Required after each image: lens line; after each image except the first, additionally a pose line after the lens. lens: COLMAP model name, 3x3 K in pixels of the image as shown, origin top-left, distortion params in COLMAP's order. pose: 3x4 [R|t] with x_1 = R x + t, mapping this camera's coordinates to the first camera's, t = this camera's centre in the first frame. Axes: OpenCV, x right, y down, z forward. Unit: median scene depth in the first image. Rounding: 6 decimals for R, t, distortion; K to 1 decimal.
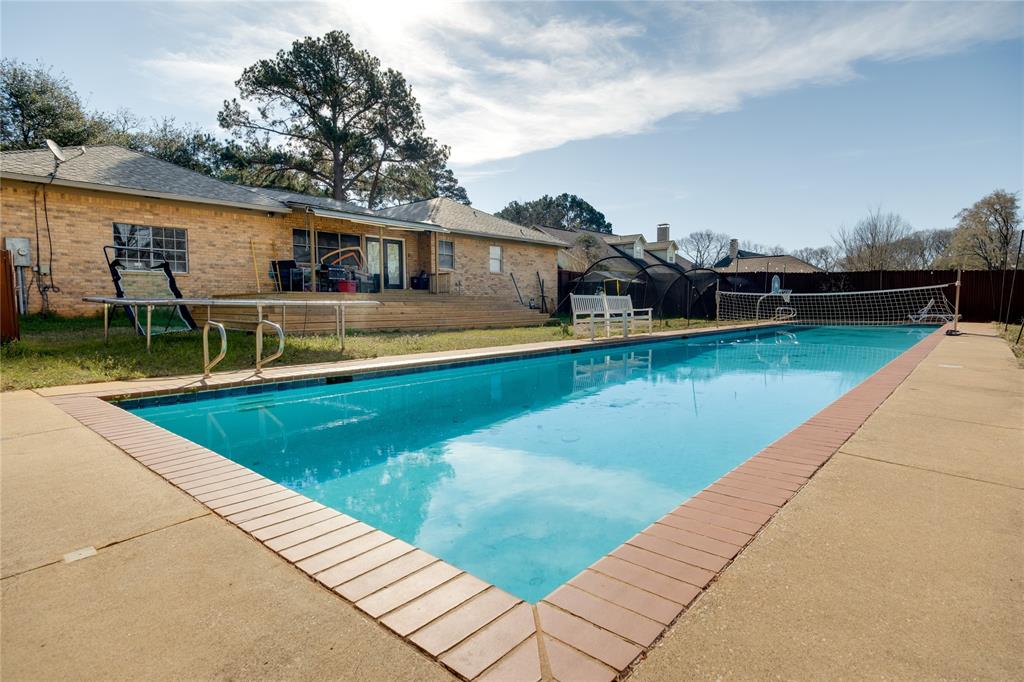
lens RADIAL K [[529.5, 0, 512.0], [0, 529.5, 341.0], [0, 0, 1]] dist [-0.002343, -0.000721]
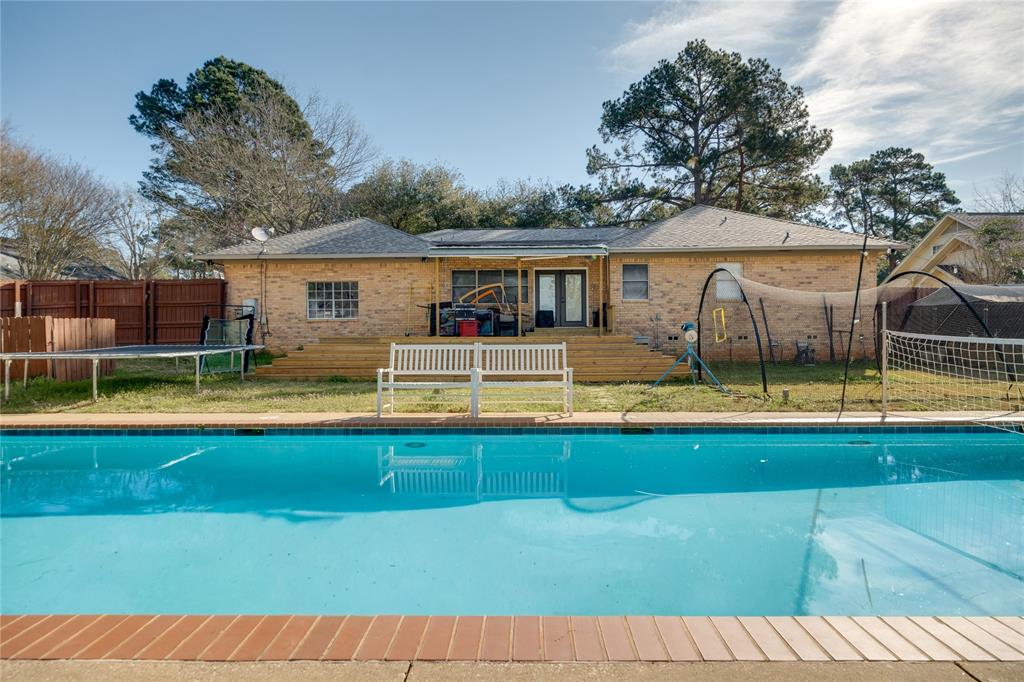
lens RADIAL K [[547.3, 0, 512.0], [0, 547.3, 341.0], [0, 0, 1]] dist [0.009044, -0.000019]
pose [[0.642312, 0.005723, -0.766422, 0.485018], [-0.049540, 0.998191, -0.034064, -0.050141], [0.764840, 0.059848, 0.641434, 0.446211]]
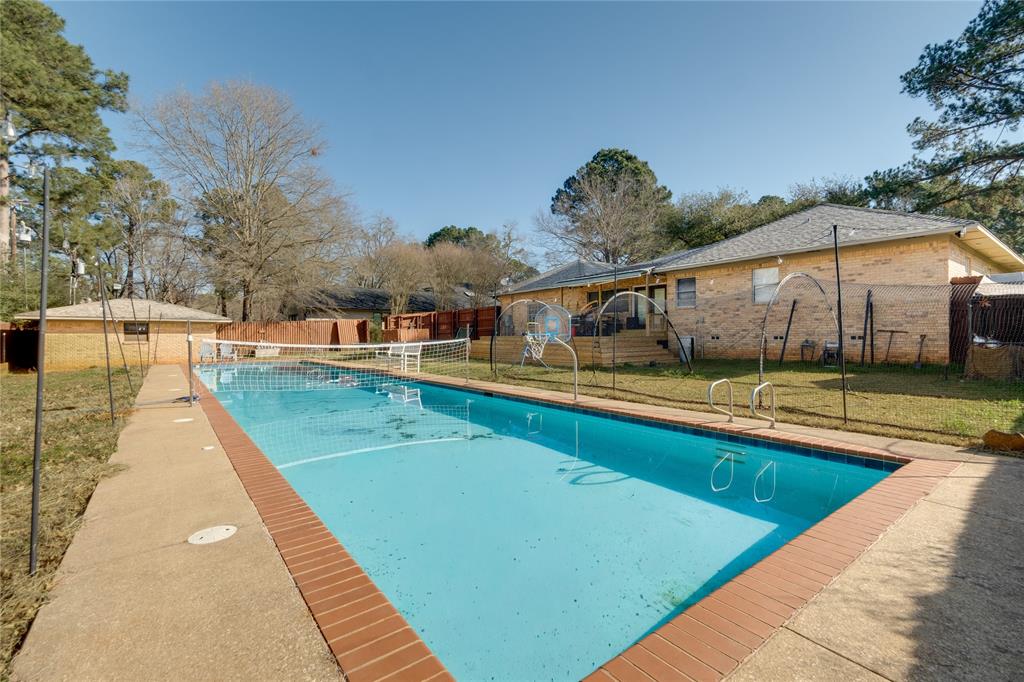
lens RADIAL K [[441.2, 0, 486.7], [0, 441.2, 338.9], [0, 0, 1]] dist [0.001127, 0.000099]
pose [[-0.229449, 0.012922, -0.973235, 0.959217], [-0.060398, 0.997796, 0.027487, -0.099506], [0.971445, 0.065089, -0.228163, 1.070407]]
